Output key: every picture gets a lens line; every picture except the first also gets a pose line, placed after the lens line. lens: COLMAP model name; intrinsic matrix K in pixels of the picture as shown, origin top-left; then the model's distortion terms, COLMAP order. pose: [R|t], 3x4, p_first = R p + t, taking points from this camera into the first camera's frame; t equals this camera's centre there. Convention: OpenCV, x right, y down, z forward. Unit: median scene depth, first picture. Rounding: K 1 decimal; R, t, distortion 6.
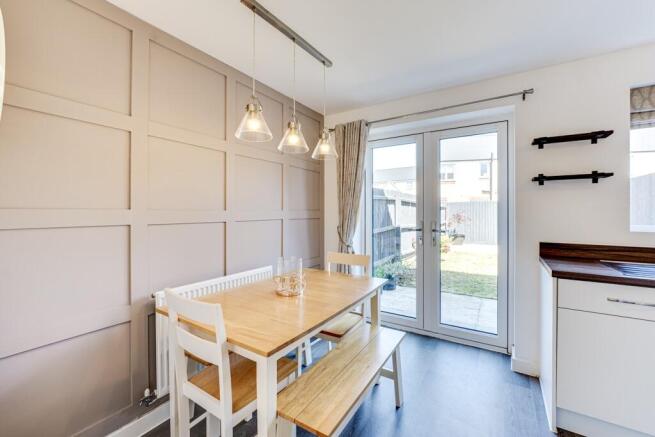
lens RADIAL K [[267.9, 0, 331.4], [0, 267.9, 211.3], [0, 0, 1]] dist [-0.012099, 0.000939]
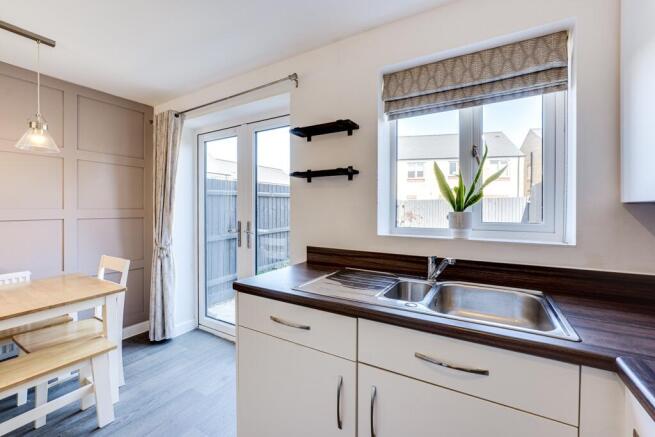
lens RADIAL K [[267.9, 0, 333.2], [0, 267.9, 209.6], [0, 0, 1]] dist [-0.012099, 0.000939]
pose [[0.999515, 0.003352, 0.030947, 0.743968], [-0.003445, 0.999990, 0.002938, -0.008367], [-0.030937, -0.003043, 0.999517, 0.088160]]
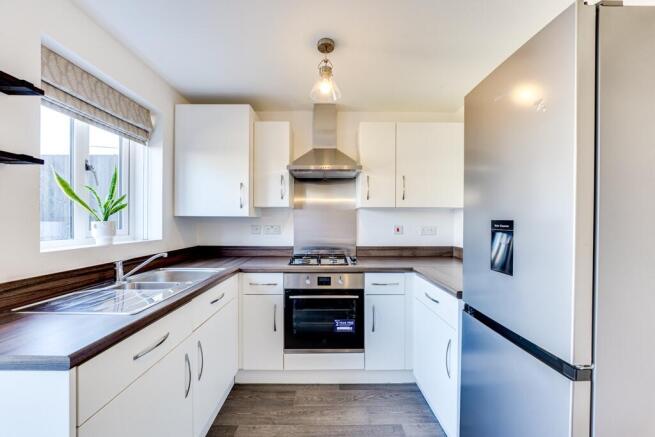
lens RADIAL K [[267.9, 0, 329.8], [0, 267.9, 221.5], [0, 0, 1]] dist [-0.012099, 0.000939]
pose [[-0.536870, -0.001850, 0.843663, 0.143381], [-0.005285, 0.999985, -0.001171, -0.003986], [-0.843649, -0.005087, -0.536872, 0.578082]]
